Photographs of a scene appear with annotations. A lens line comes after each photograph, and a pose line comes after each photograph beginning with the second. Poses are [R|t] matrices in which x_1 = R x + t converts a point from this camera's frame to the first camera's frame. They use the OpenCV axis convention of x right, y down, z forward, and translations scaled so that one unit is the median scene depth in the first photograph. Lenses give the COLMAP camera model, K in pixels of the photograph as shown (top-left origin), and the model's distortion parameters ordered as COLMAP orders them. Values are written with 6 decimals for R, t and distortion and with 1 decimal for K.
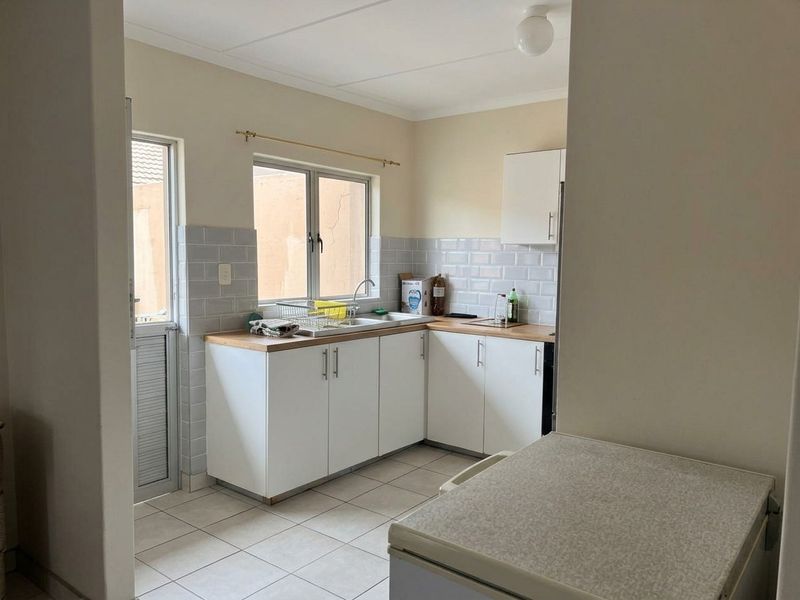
lens RADIAL K [[608.5, 0, 400.4], [0, 608.5, 303.5], [0, 0, 1]] dist [0.070773, 0.000471]
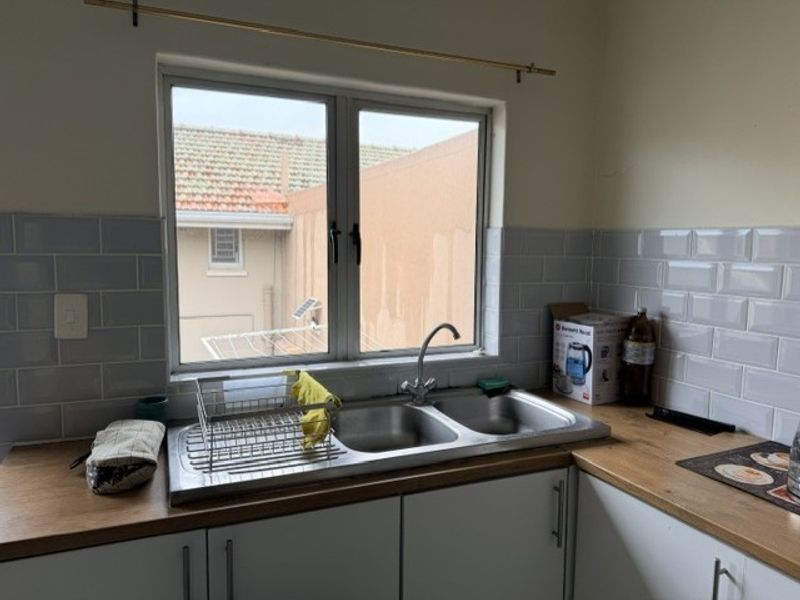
lens RADIAL K [[560.7, 0, 374.4], [0, 560.7, 280.6], [0, 0, 1]] dist [0.007857, -0.005328]
pose [[0.870452, 0.035223, -0.490992, 0.095093], [-0.039040, 0.999235, 0.002470, -0.064823], [0.490703, 0.017018, 0.871160, 0.562719]]
